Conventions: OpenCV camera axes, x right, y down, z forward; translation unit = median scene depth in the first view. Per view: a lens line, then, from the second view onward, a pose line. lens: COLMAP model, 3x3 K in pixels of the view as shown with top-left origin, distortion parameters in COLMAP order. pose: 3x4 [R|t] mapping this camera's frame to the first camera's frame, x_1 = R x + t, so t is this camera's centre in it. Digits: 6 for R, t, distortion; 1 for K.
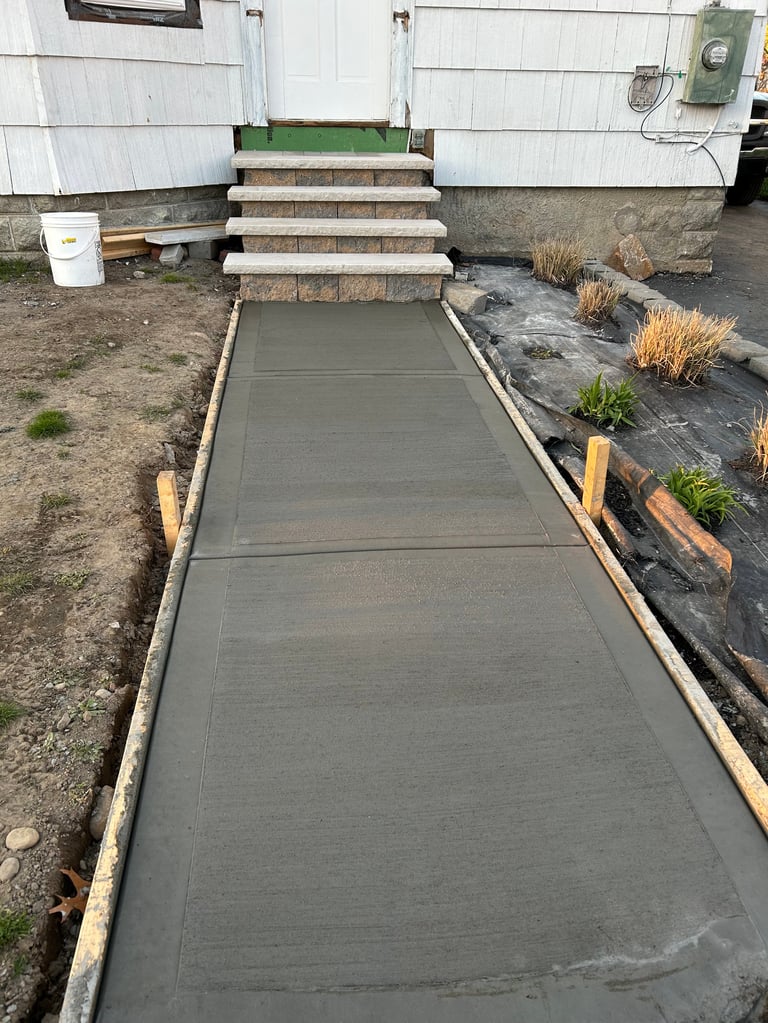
lens RADIAL K [[781.8, 0, 384.0], [0, 781.8, 511.5], [0, 0, 1]] dist [0.060225, 0.000176]
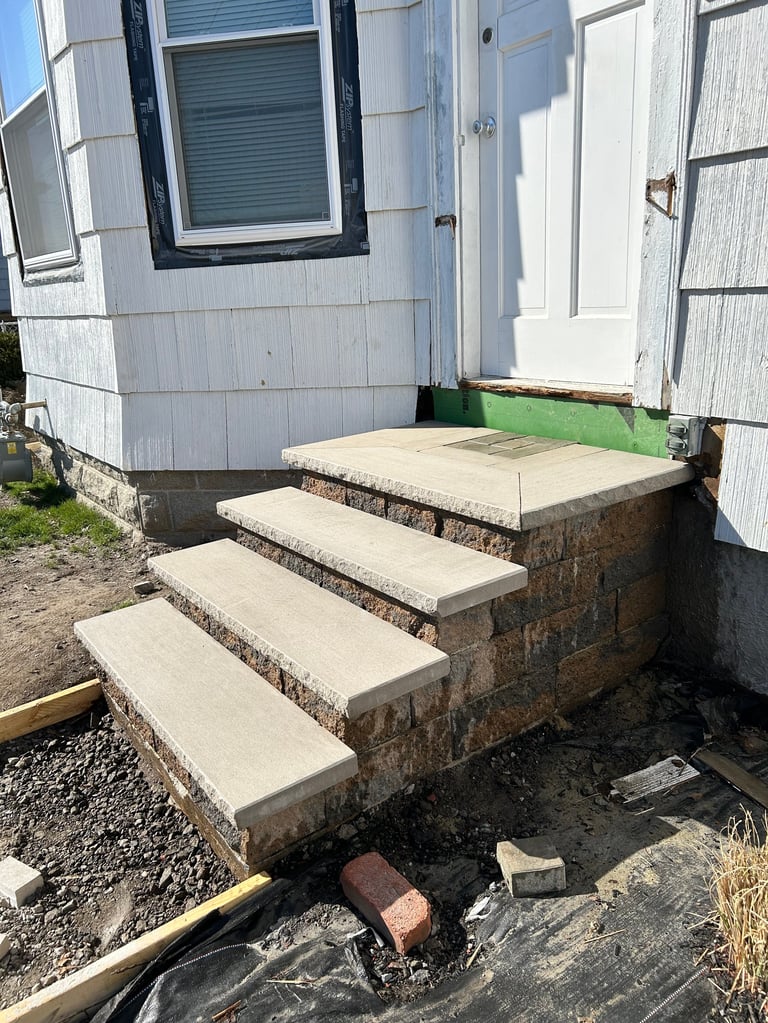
lens RADIAL K [[781.8, 0, 384.0], [0, 781.8, 511.5], [0, 0, 1]] dist [0.060225, 0.000176]
pose [[0.541581, 0.197729, -0.817064, 0.339455], [-0.341845, 0.939756, 0.000833, -0.413477], [0.768005, 0.278859, 0.576546, 0.703684]]
